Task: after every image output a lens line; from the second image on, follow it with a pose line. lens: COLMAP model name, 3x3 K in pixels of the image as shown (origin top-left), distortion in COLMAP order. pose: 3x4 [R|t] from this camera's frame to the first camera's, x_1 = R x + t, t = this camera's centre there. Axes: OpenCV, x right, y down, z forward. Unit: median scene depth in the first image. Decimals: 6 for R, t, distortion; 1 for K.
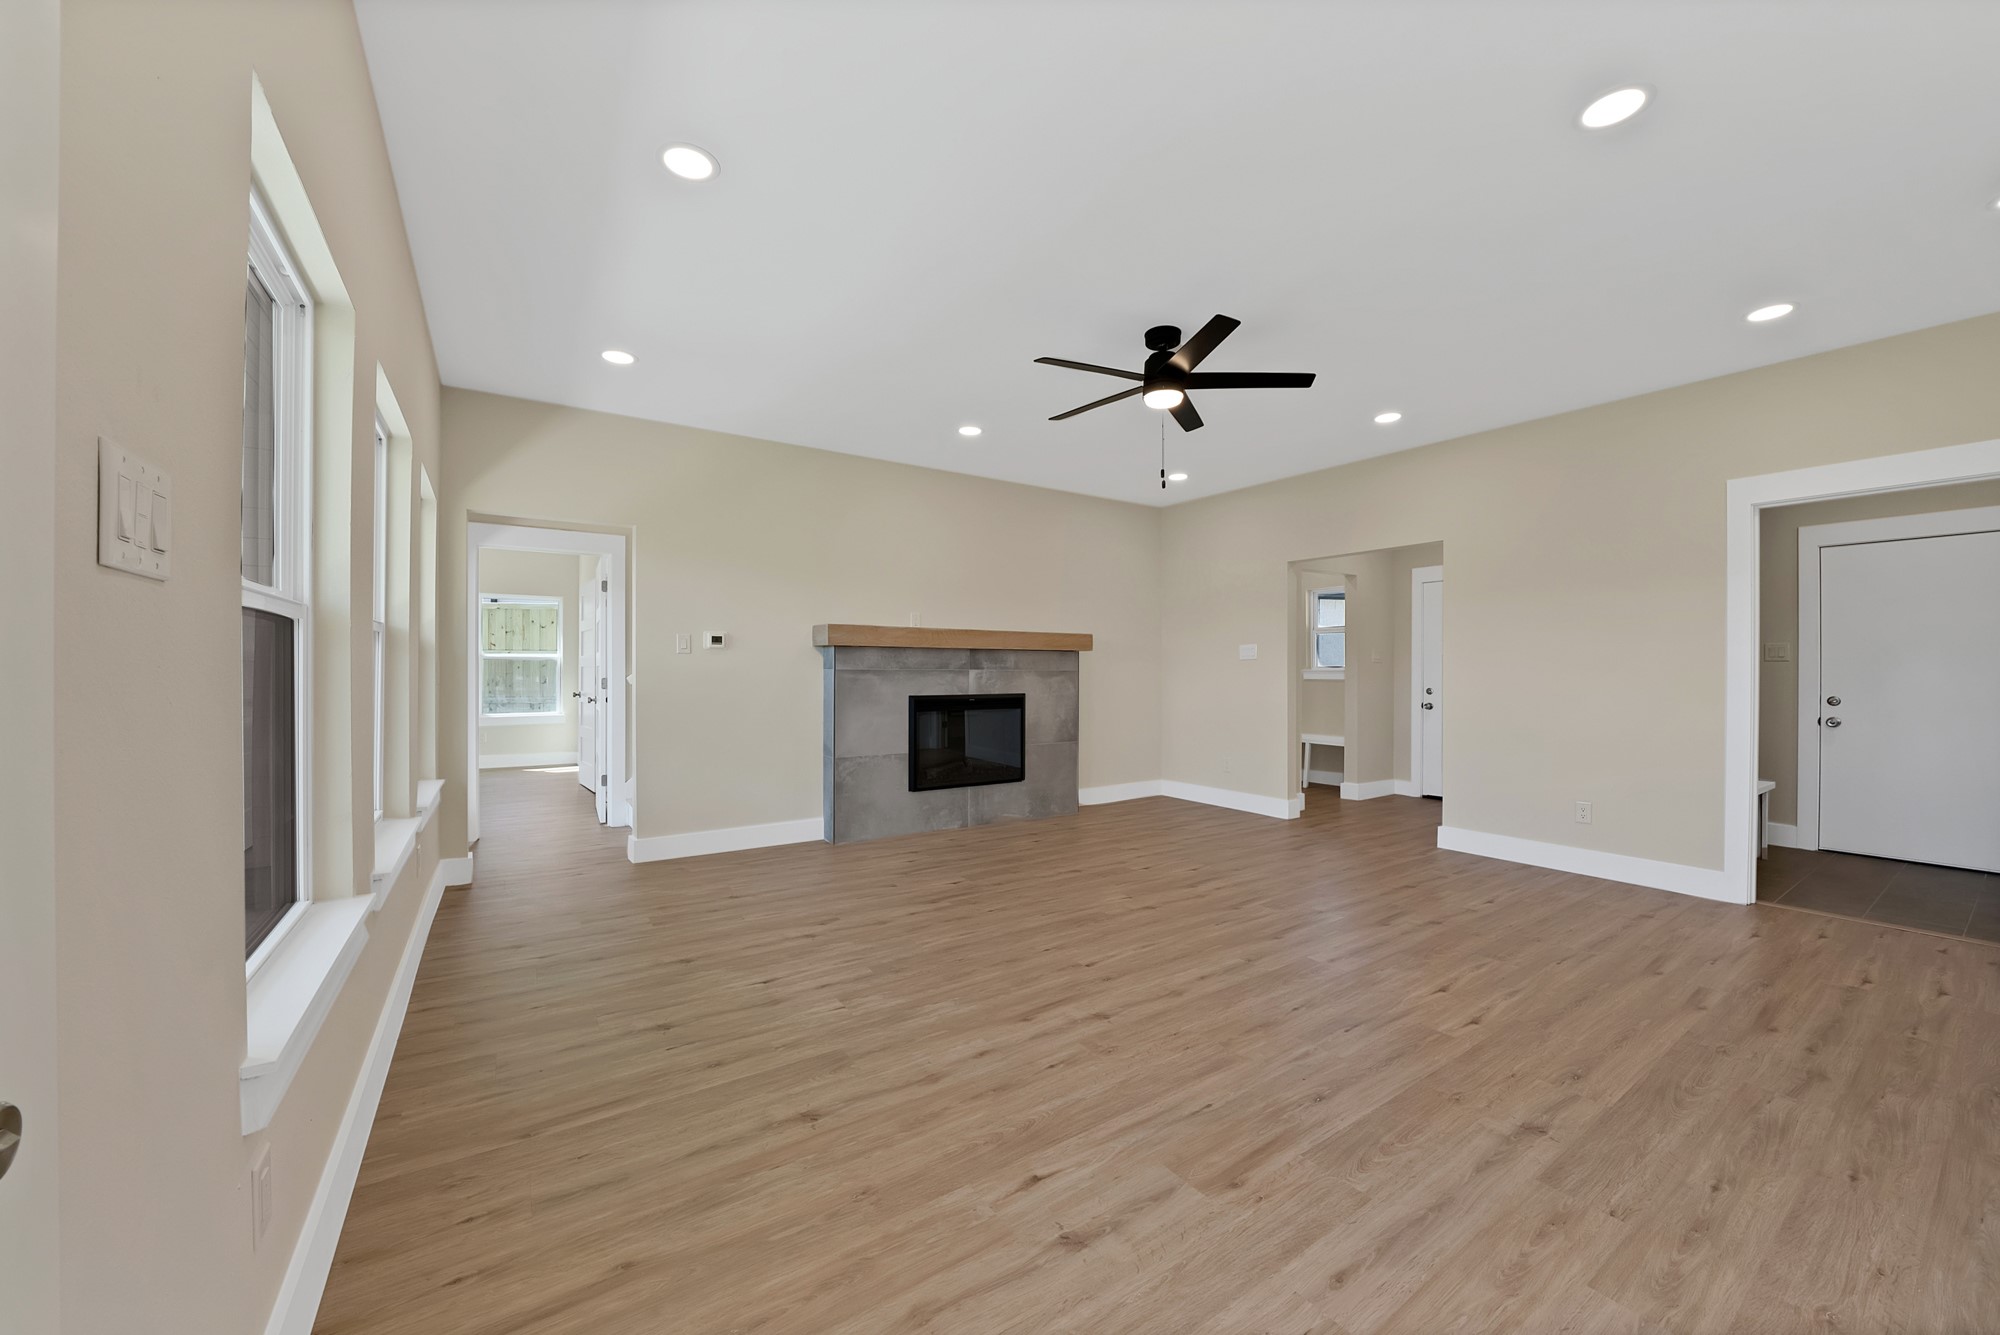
lens RADIAL K [[725.0, 0, 1002.8], [0, 725.0, 668.5], [0, 0, 1]] dist [-0.028696, 0.002790]
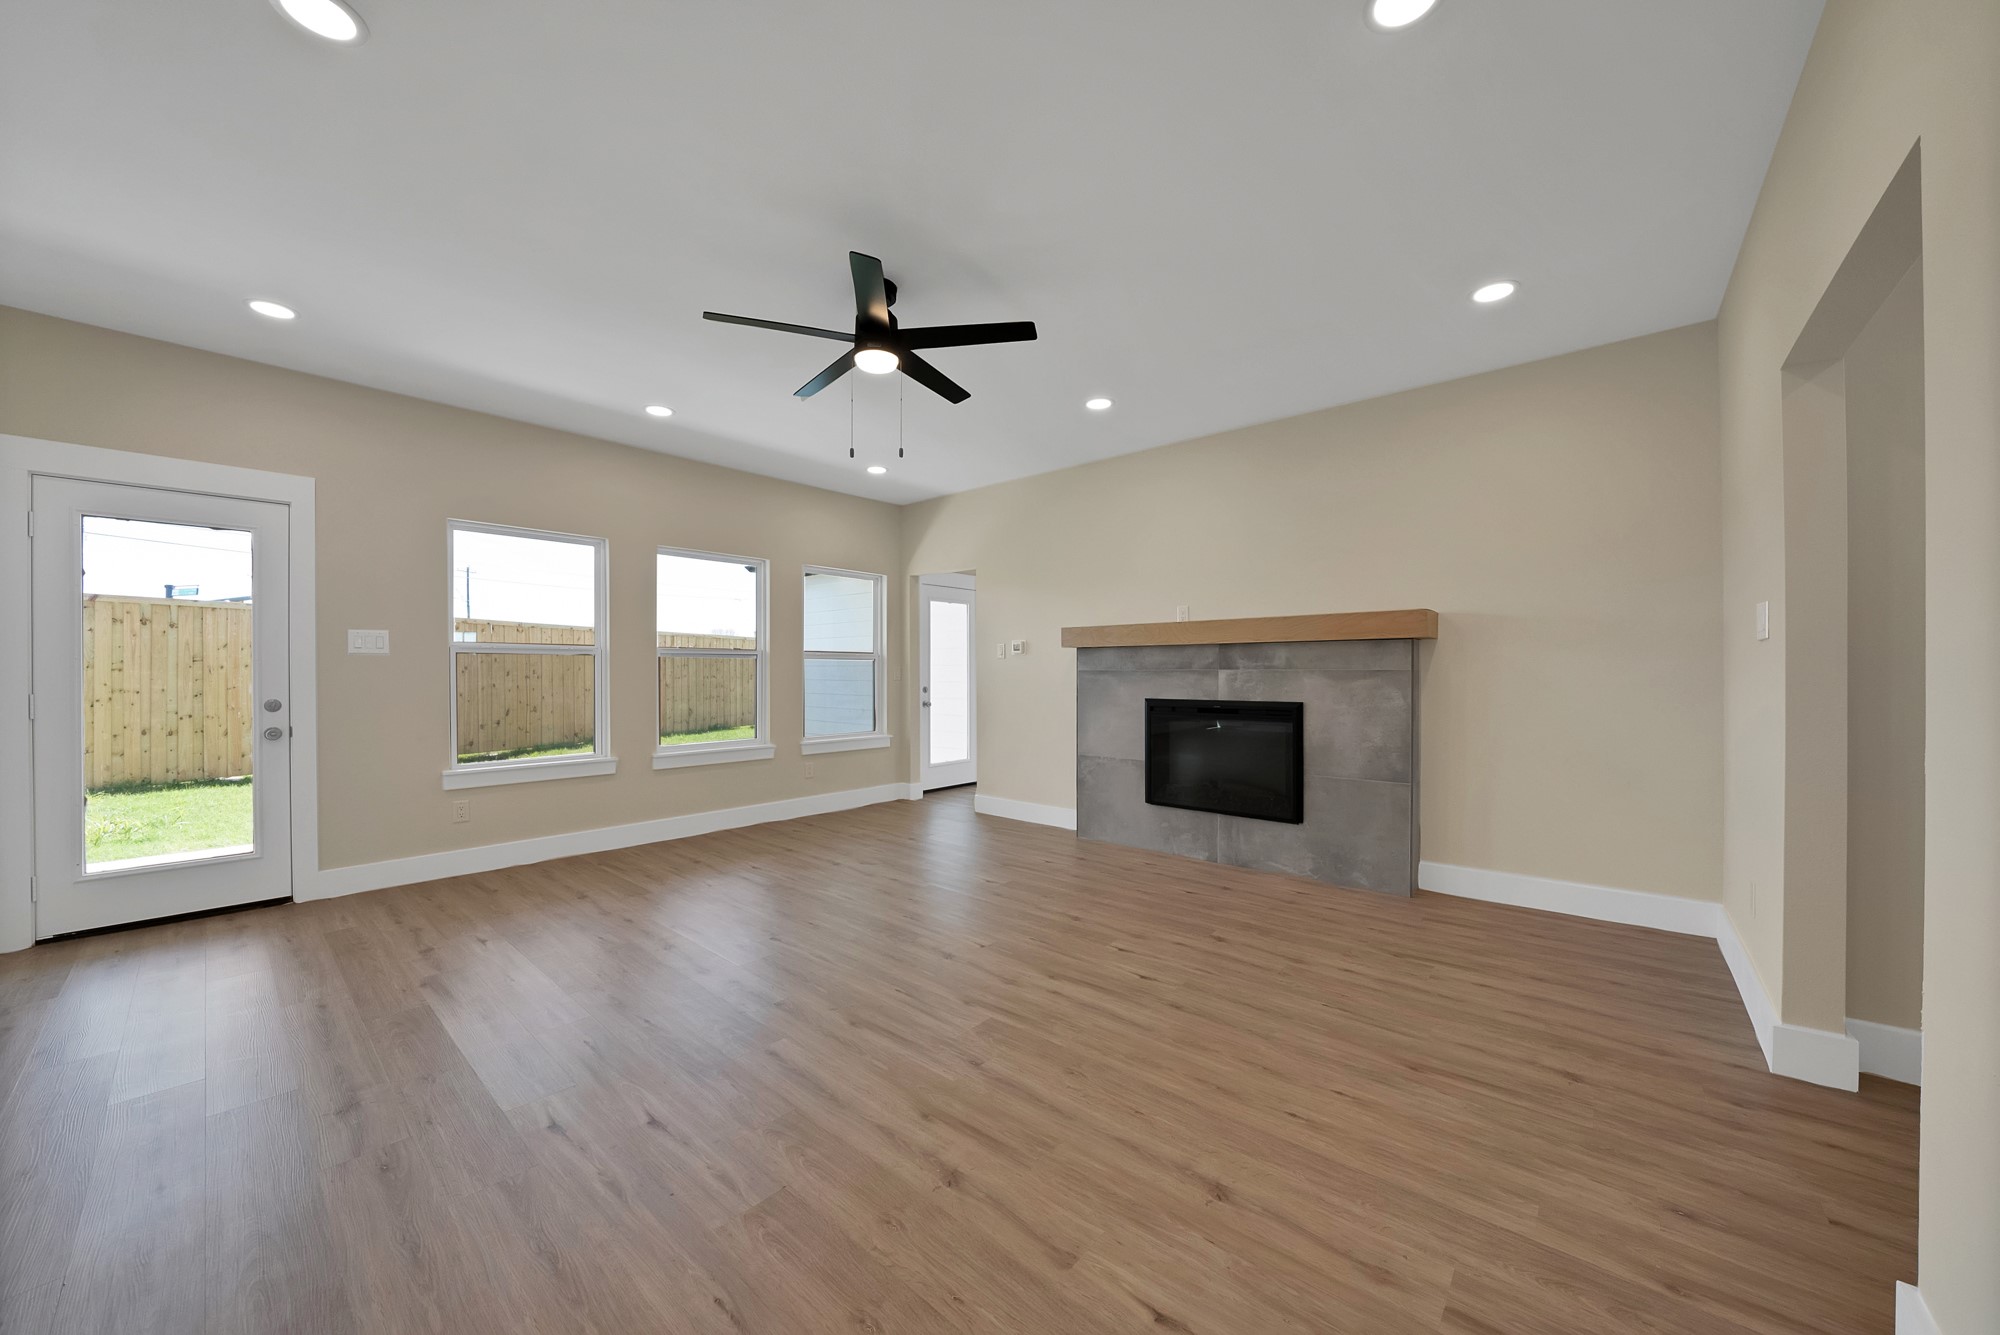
lens RADIAL K [[725.0, 0, 1007.8], [0, 725.0, 666.6], [0, 0, 1]] dist [-0.028696, 0.002790]
pose [[0.261496, -0.009110, -0.965162, 0.880733], [0.004333, 0.999956, -0.008265, 0.004955], [0.965195, -0.002020, 0.261524, 0.731442]]
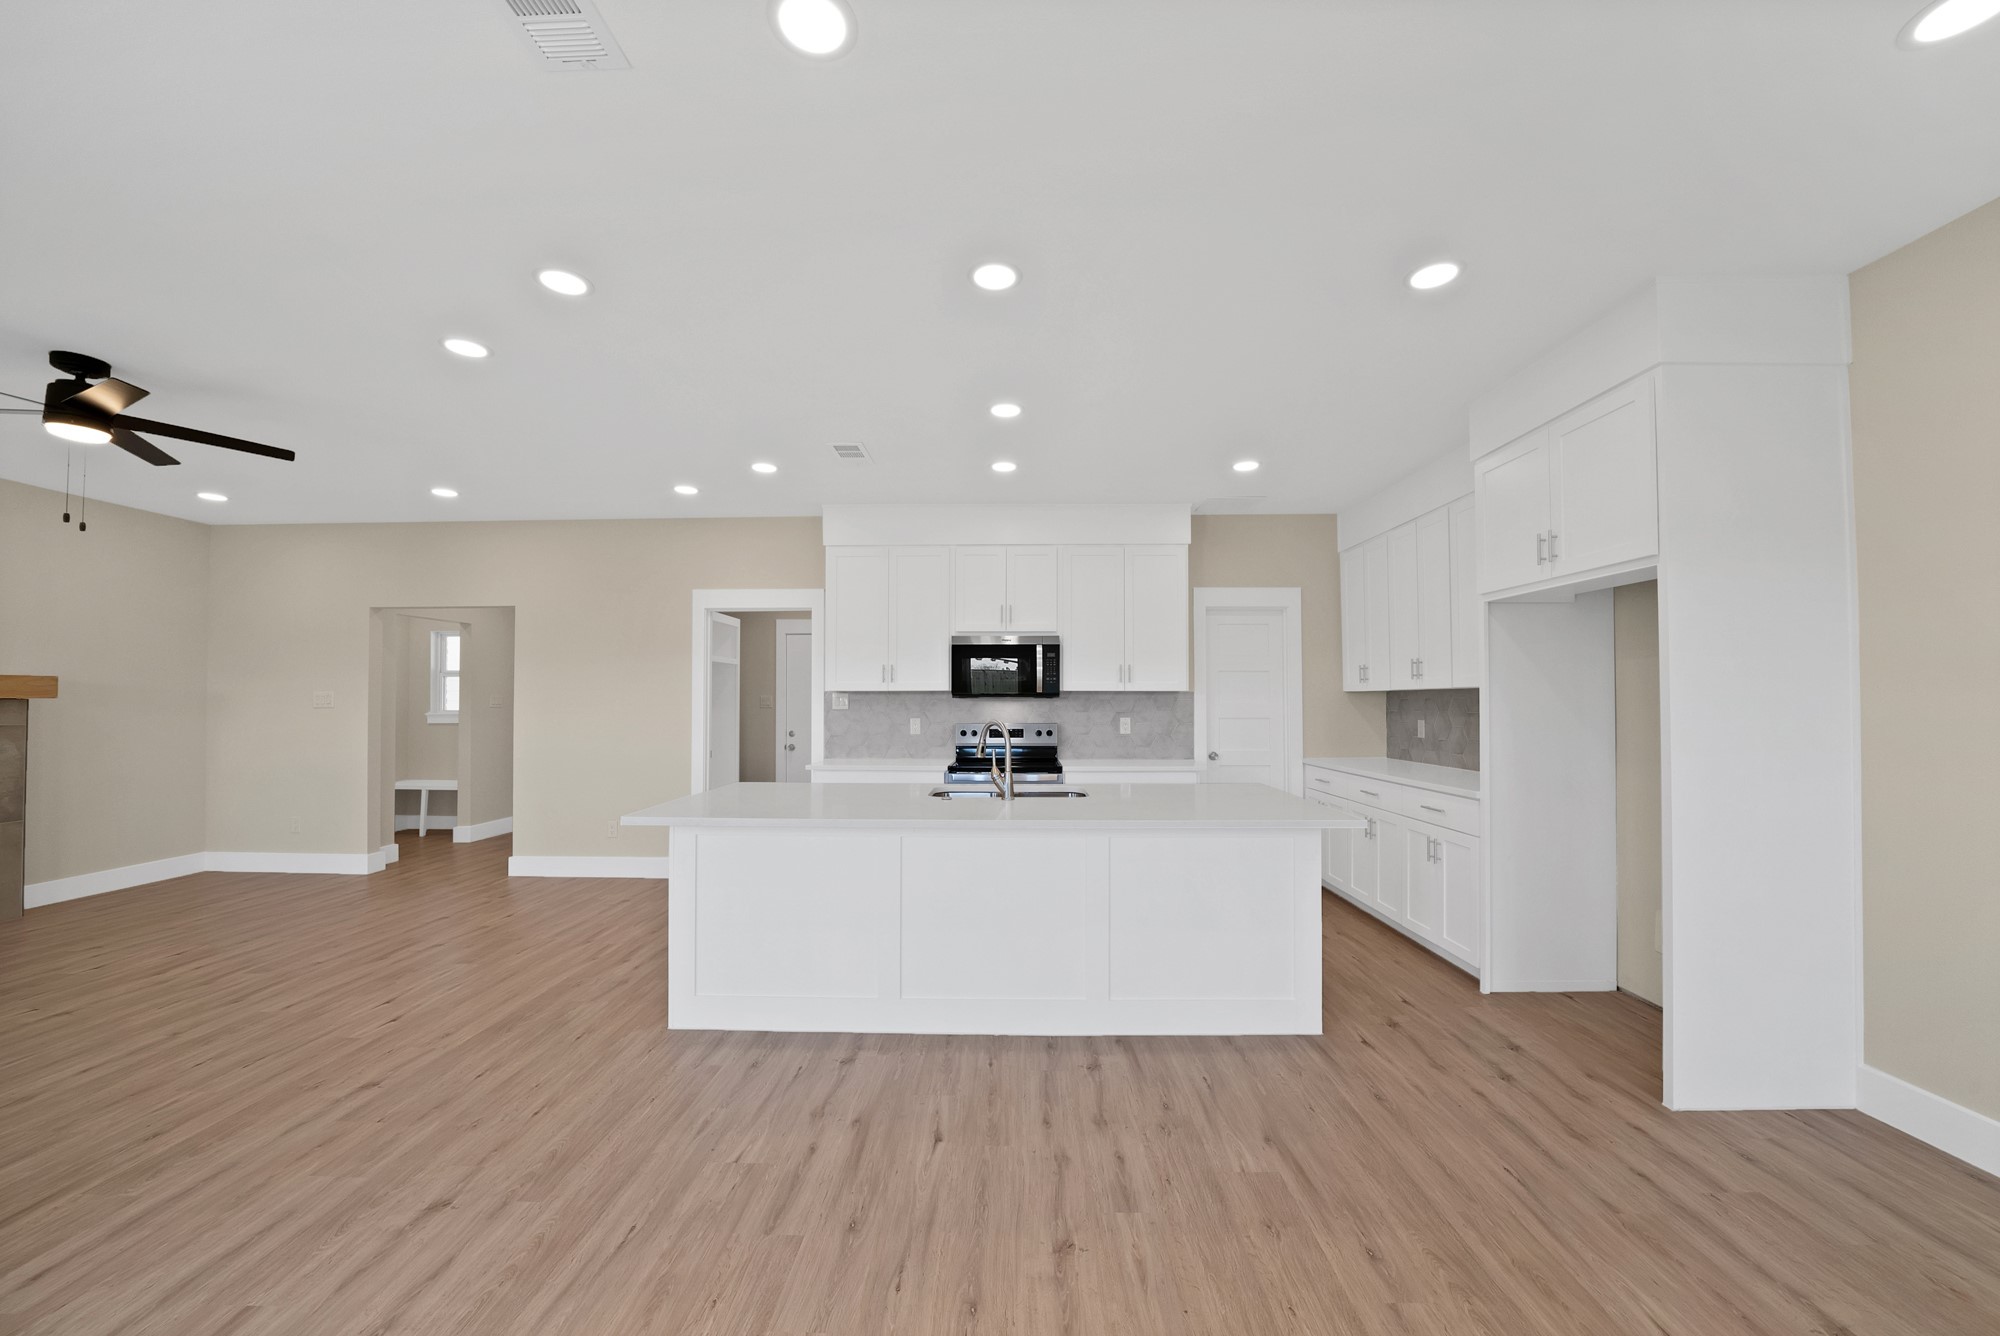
lens RADIAL K [[725.0, 0, 999.0], [0, 725.0, 684.4], [0, 0, 1]] dist [-0.028696, 0.002790]
pose [[0.581189, 0.013038, 0.813664, 0.152114], [0.000574, 0.999865, -0.016431, -0.038998], [-0.813769, 0.010016, 0.581103, -0.332891]]
